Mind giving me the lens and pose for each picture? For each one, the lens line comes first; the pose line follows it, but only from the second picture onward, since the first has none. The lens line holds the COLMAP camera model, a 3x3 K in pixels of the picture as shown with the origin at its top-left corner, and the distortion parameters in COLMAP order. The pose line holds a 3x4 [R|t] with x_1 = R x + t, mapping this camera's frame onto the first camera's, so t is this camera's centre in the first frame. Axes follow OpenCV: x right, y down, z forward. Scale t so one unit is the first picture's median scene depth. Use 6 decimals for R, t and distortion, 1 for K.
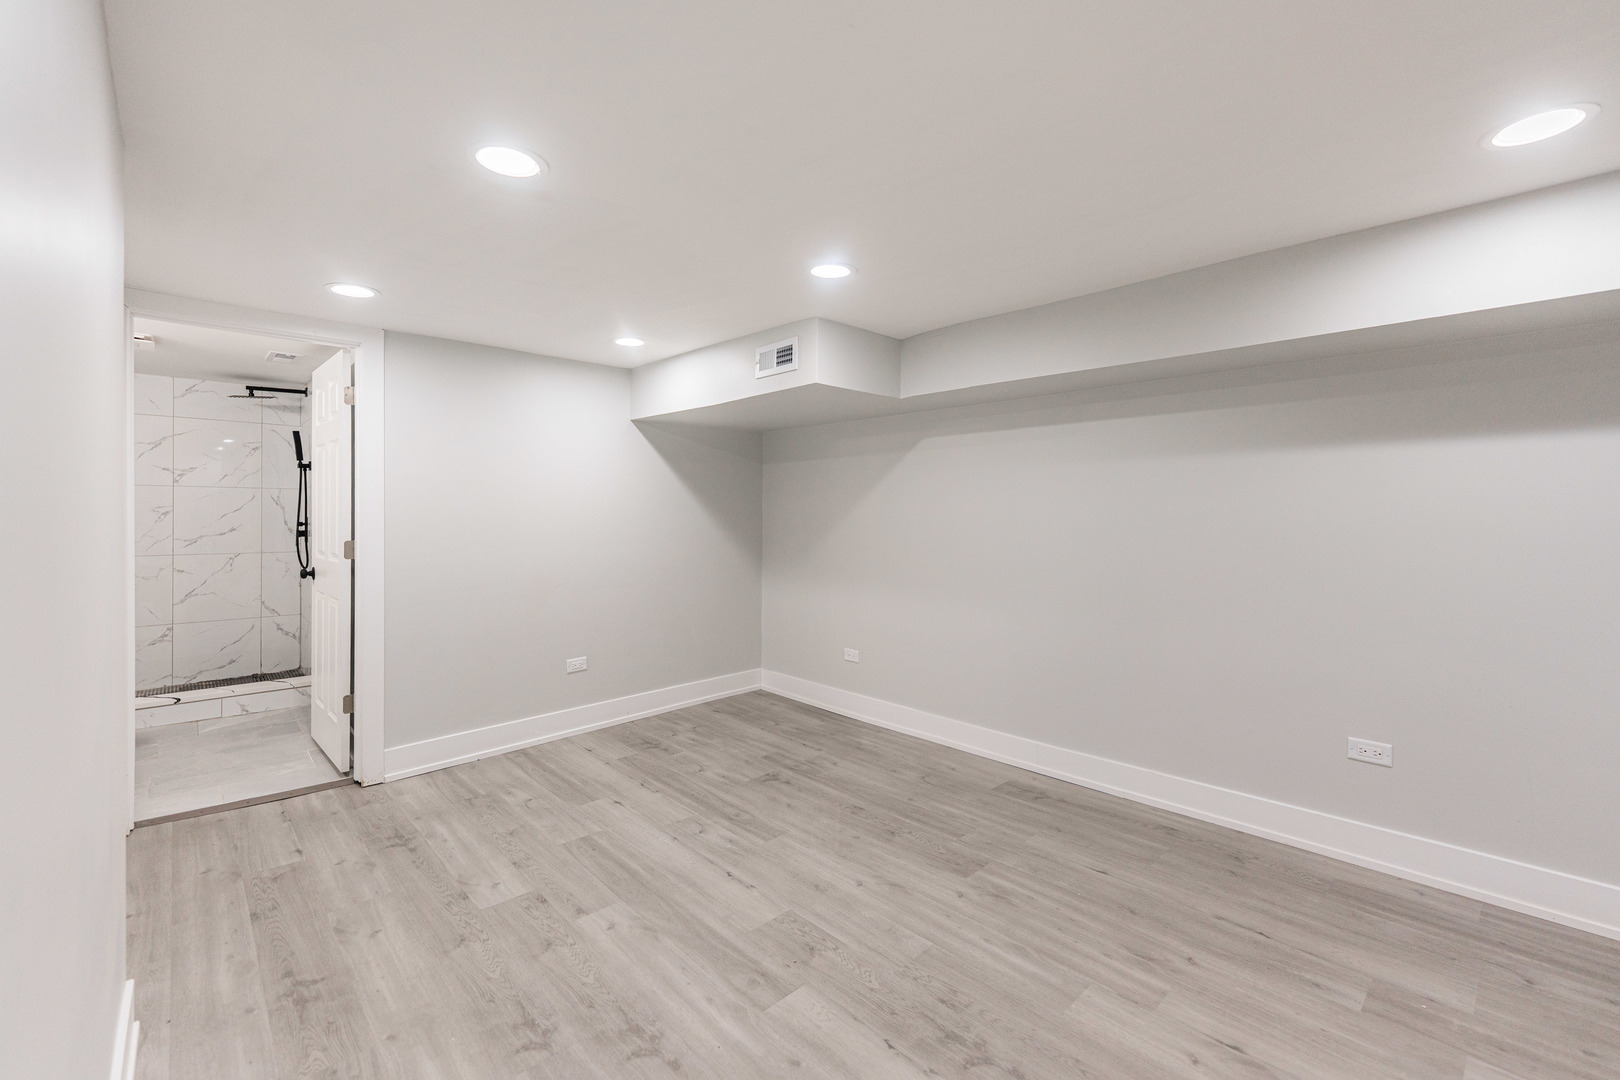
lens RADIAL K [[692.5, 0, 775.7], [0, 692.5, 512.0], [0, 0, 1]] dist [-0.002036, 0.000533]
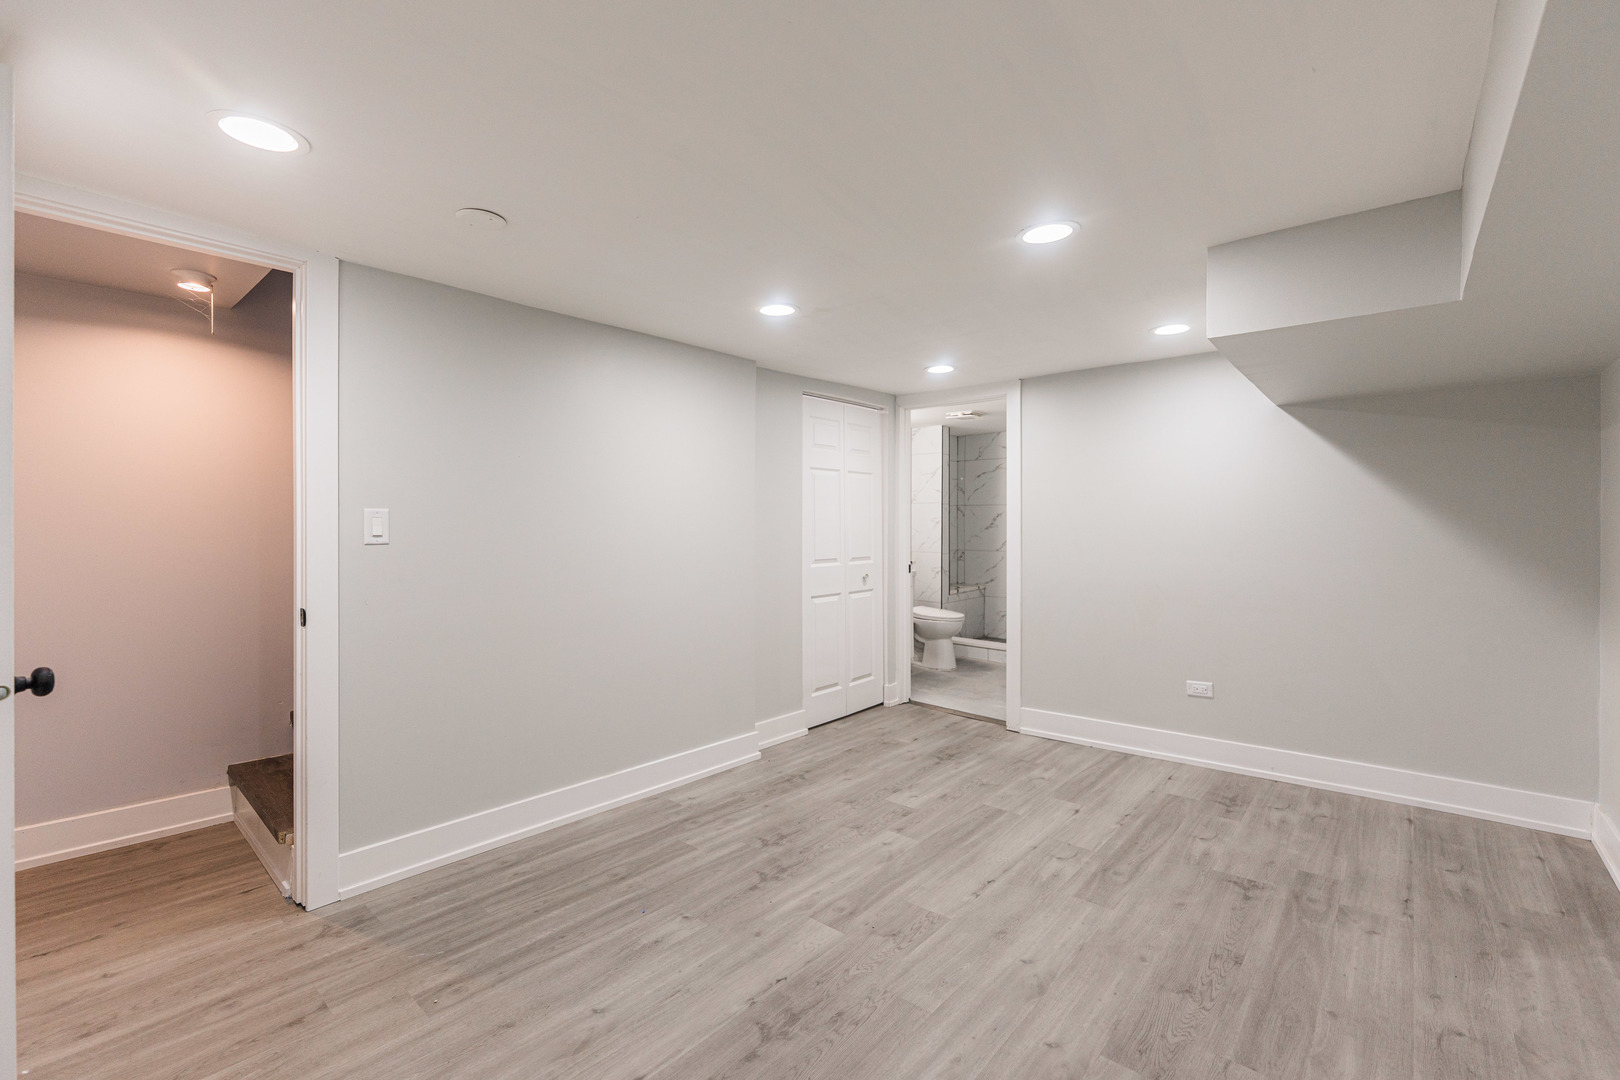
lens RADIAL K [[692.5, 0, 805.0], [0, 692.5, 530.2], [0, 0, 1]] dist [-0.002036, 0.000533]
pose [[0.118834, 0.009262, -0.992871, 0.649191], [-0.000604, 0.999957, 0.009256, 0.004670], [0.992914, -0.000500, 0.118834, 0.448464]]
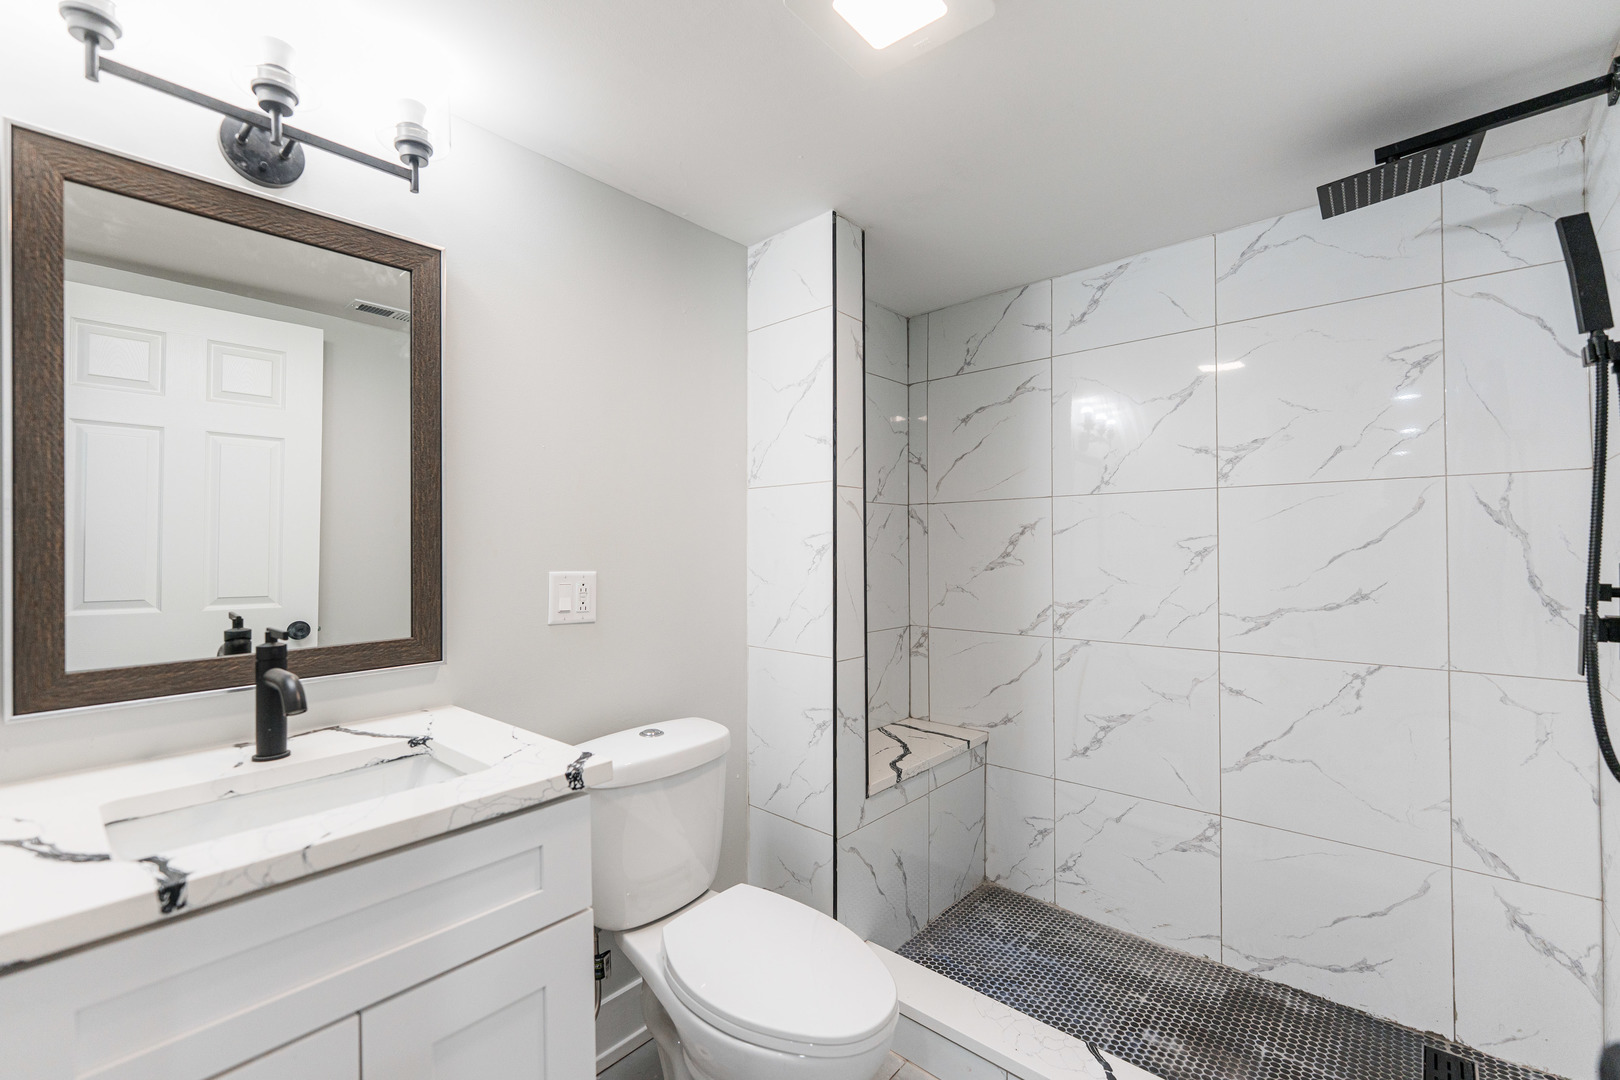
lens RADIAL K [[692.5, 0, 804.7], [0, 692.5, 539.3], [0, 0, 1]] dist [-0.002036, 0.000533]
pose [[0.133483, -0.021781, -0.990812, -0.667429], [0.000658, 0.999760, -0.021889, 0.004155], [0.991051, 0.002270, 0.133465, 0.952884]]
